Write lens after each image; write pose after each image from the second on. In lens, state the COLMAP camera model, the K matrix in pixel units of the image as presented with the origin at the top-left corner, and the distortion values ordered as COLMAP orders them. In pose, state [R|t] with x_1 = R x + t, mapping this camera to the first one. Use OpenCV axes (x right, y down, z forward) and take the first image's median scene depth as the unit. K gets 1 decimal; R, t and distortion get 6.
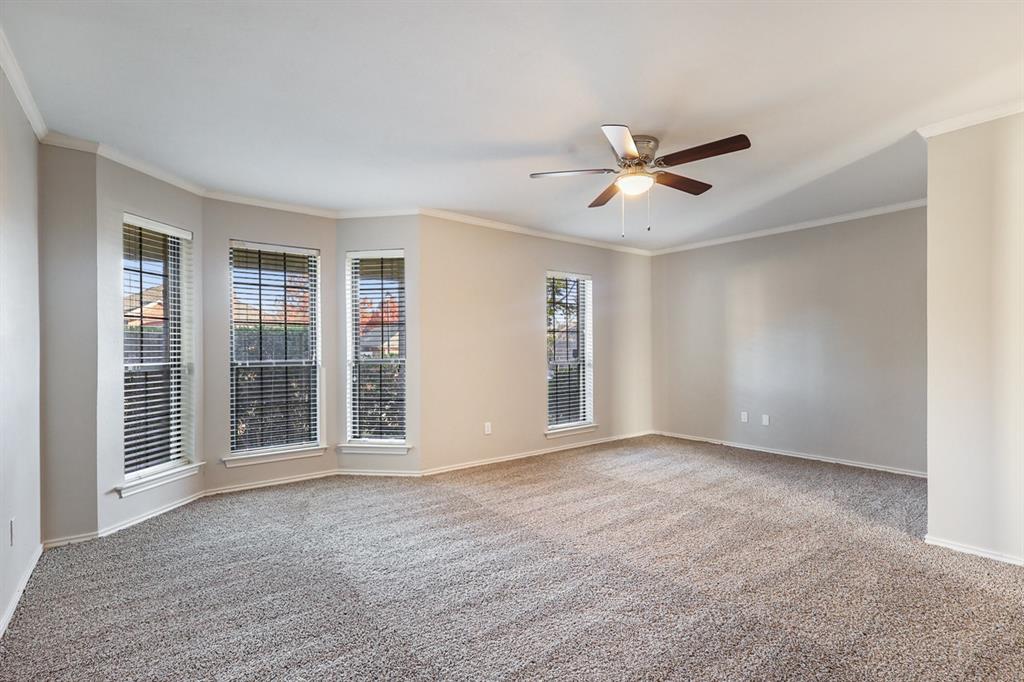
lens RADIAL K [[479.6, 0, 509.8], [0, 479.6, 343.3], [0, 0, 1]] dist [-0.004178, -0.000911]
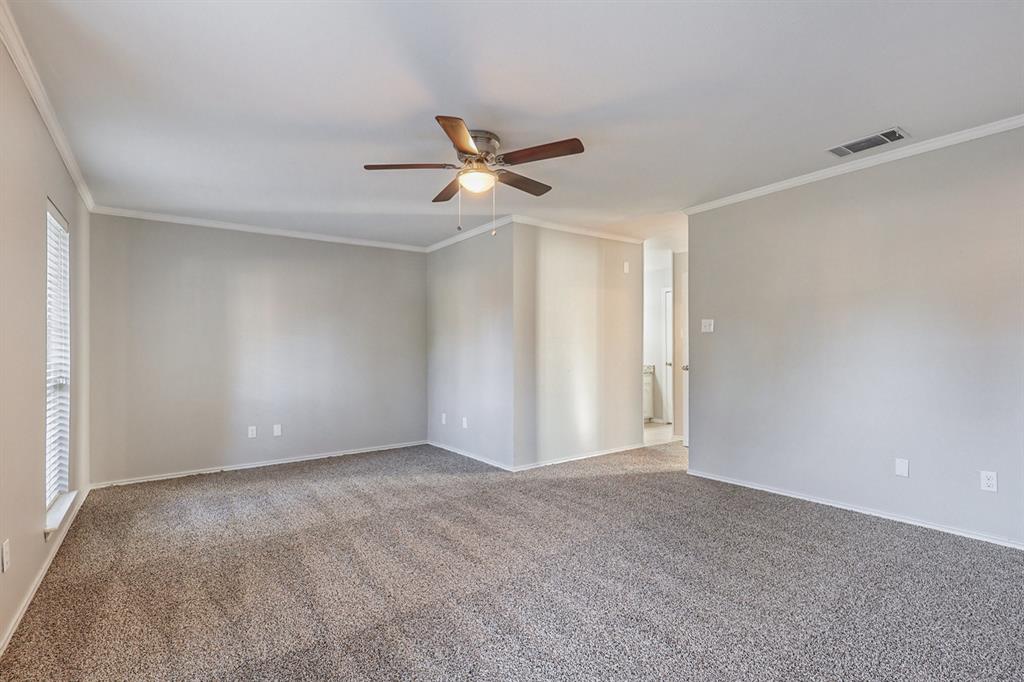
lens RADIAL K [[479.6, 0, 508.8], [0, 479.6, 345.4], [0, 0, 1]] dist [-0.004178, -0.000911]
pose [[0.035039, 0.012918, 0.999302, -0.717964], [0.002851, 0.999911, -0.013026, 0.012240], [-0.999382, 0.003305, 0.034999, 0.926045]]
